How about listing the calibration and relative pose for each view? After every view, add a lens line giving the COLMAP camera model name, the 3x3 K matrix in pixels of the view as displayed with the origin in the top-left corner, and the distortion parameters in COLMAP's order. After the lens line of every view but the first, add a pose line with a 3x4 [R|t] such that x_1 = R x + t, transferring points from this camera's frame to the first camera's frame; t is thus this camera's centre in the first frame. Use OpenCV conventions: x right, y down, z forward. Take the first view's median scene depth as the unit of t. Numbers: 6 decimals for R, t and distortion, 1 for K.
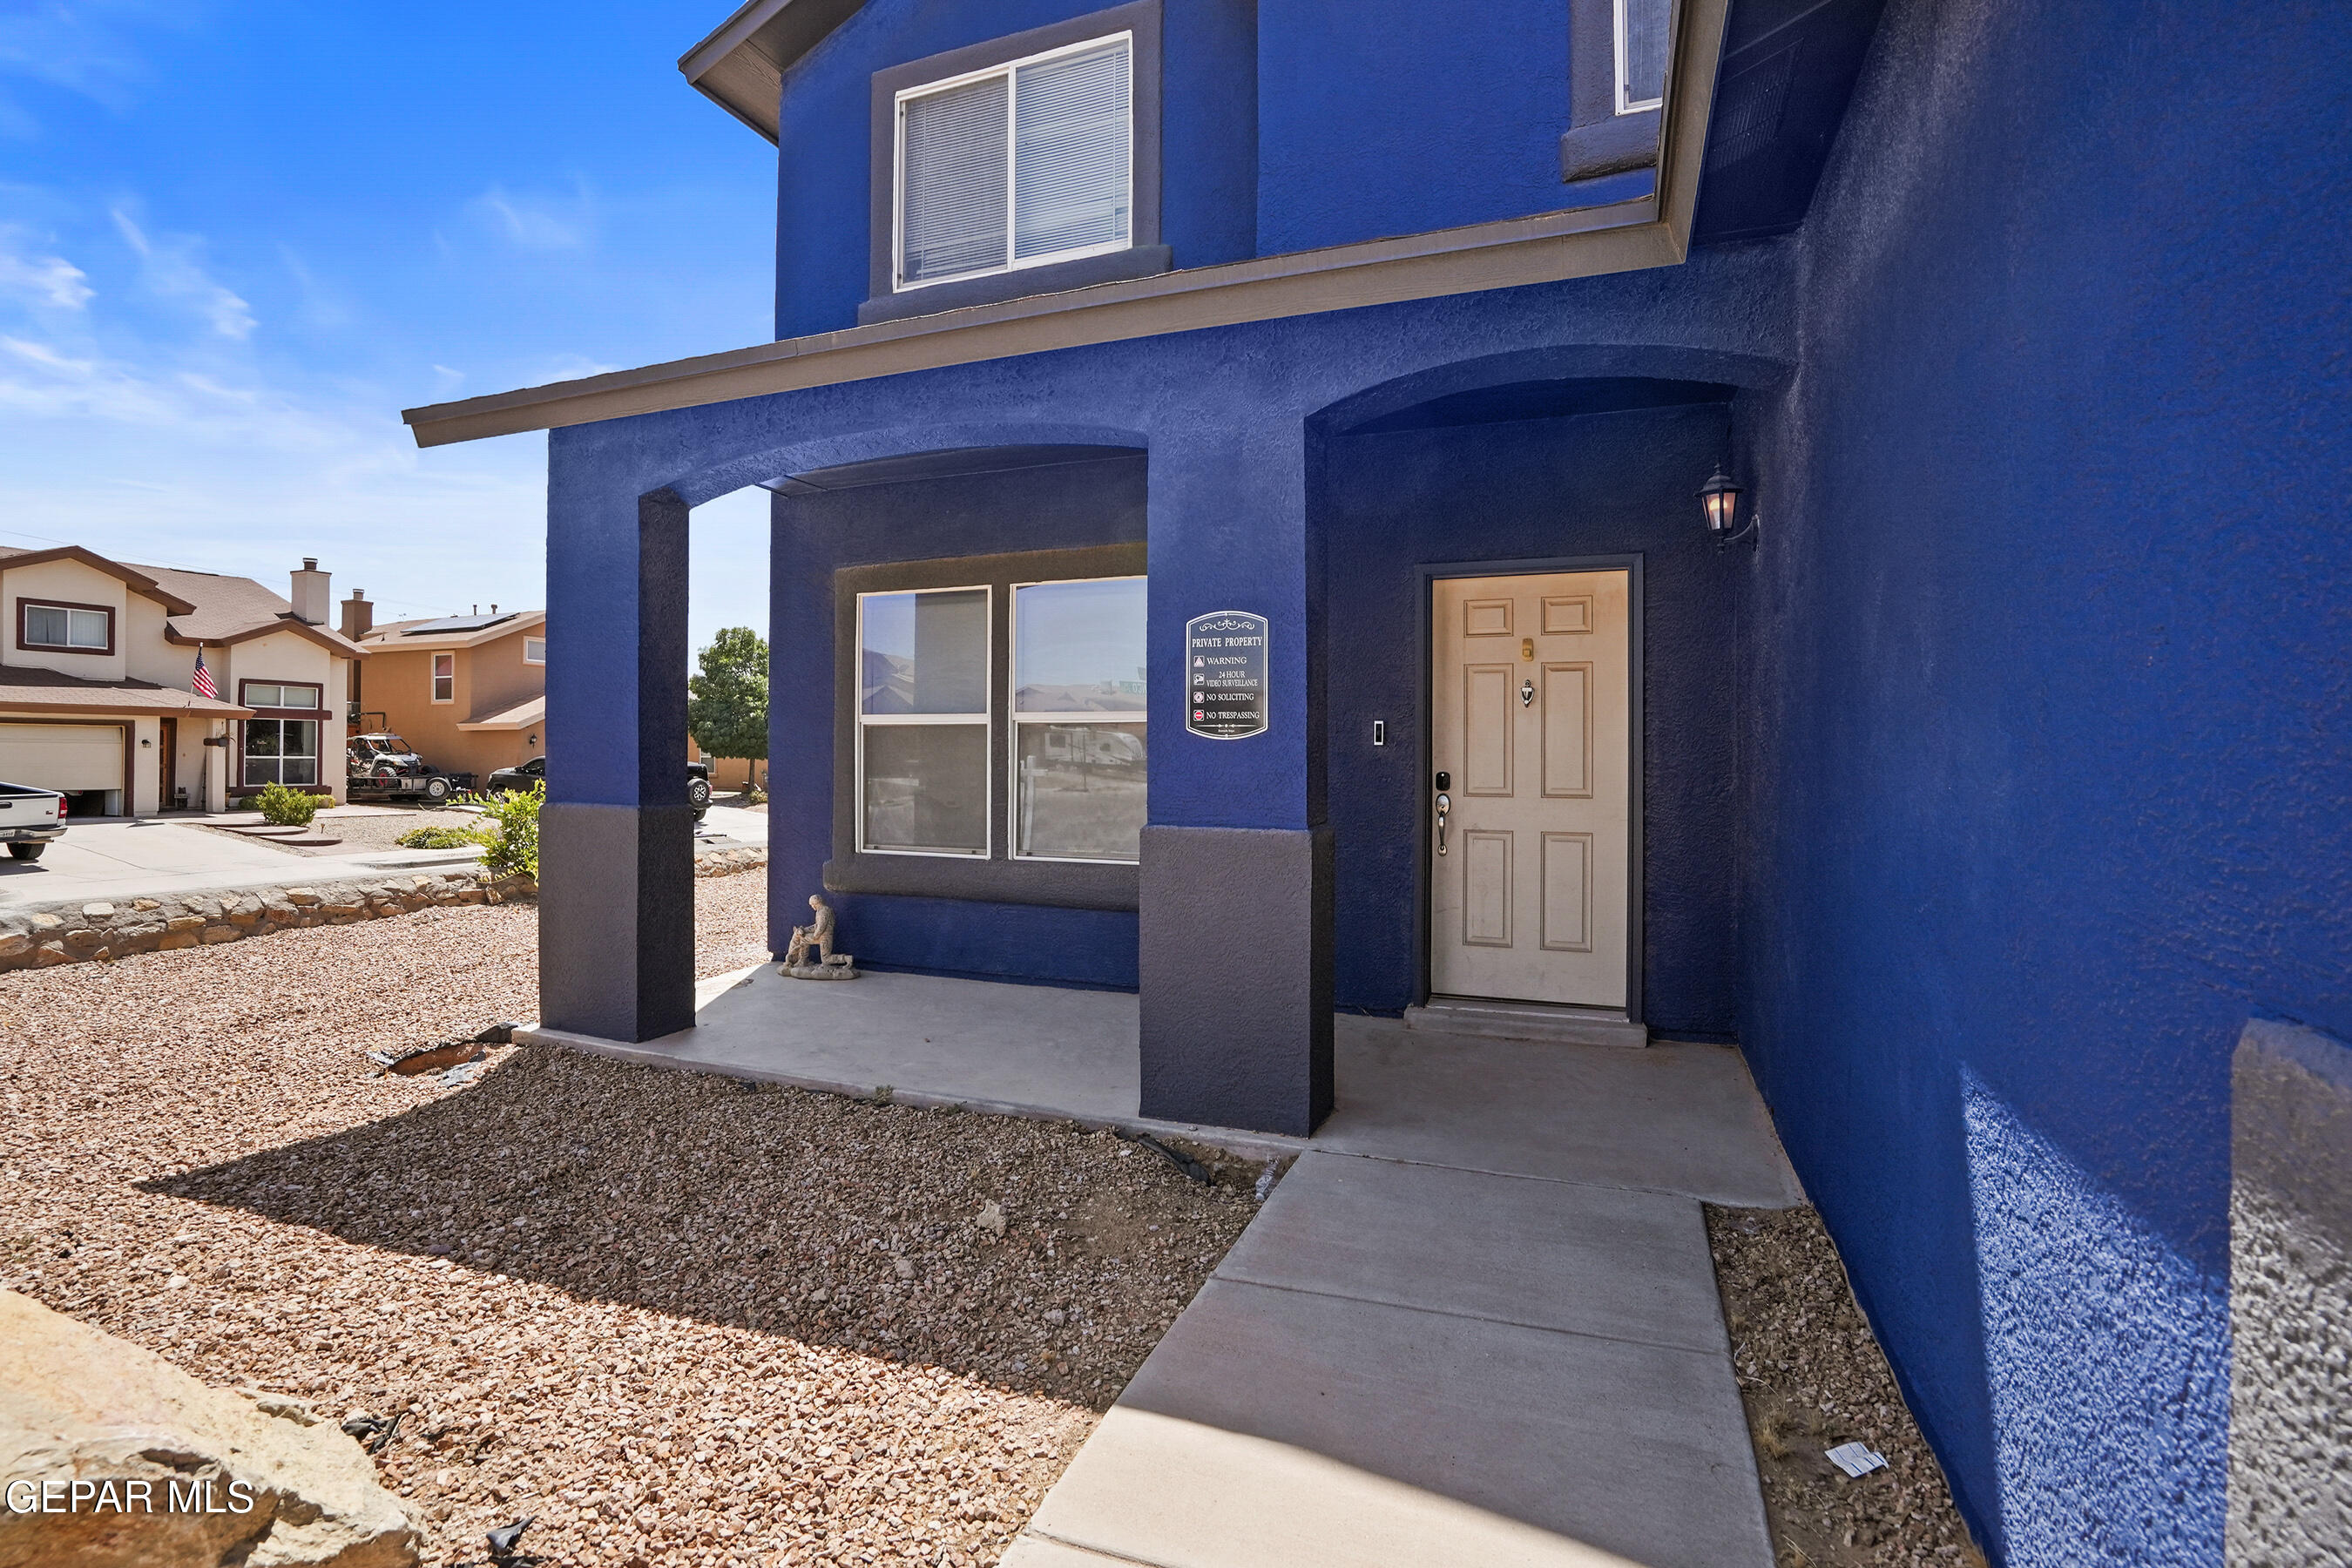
lens RADIAL K [[1120.8, 0, 1162.9], [0, 1120.8, 772.3], [0, 0, 1]] dist [-0.035567, -0.001741]
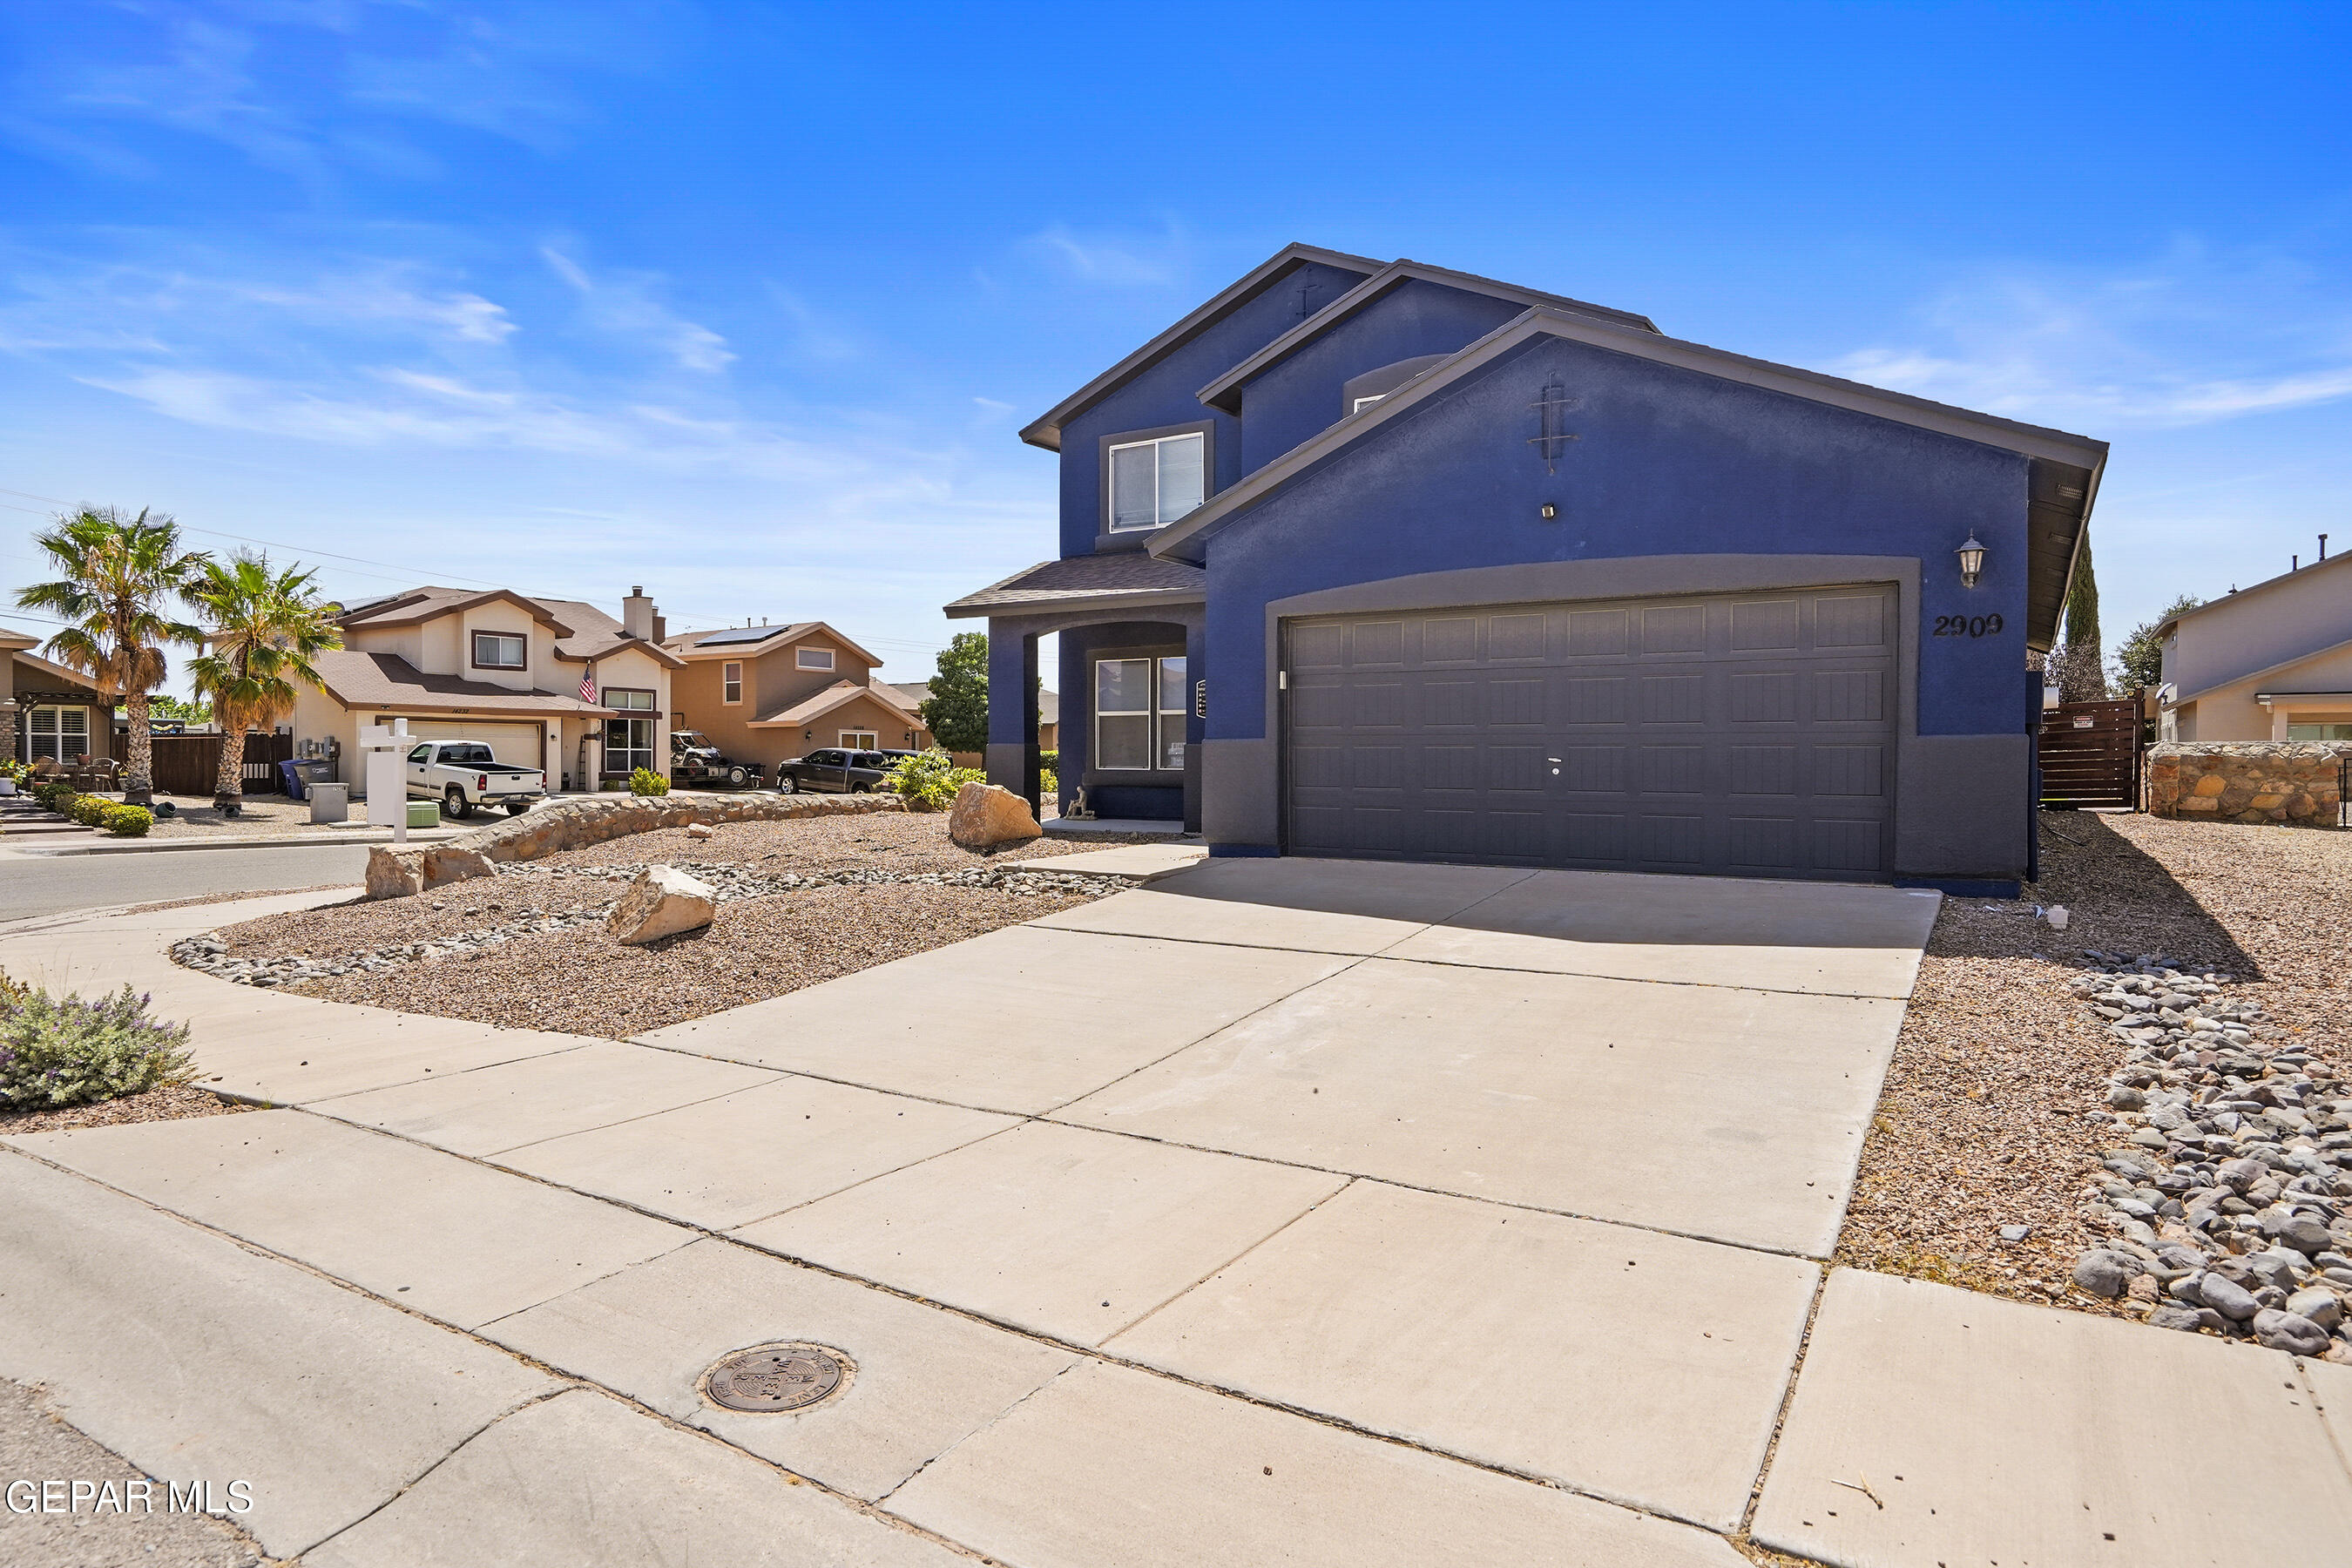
lens RADIAL K [[1307.3, 0, 1189.5], [0, 1307.3, 778.6], [0, 0, 1]] dist [0.001700, 0.000049]
pose [[0.984441, -0.002886, -0.175690, 0.421539], [0.003401, 0.999991, 0.002625, 0.087040], [0.175681, -0.003182, 0.984442, -1.749593]]
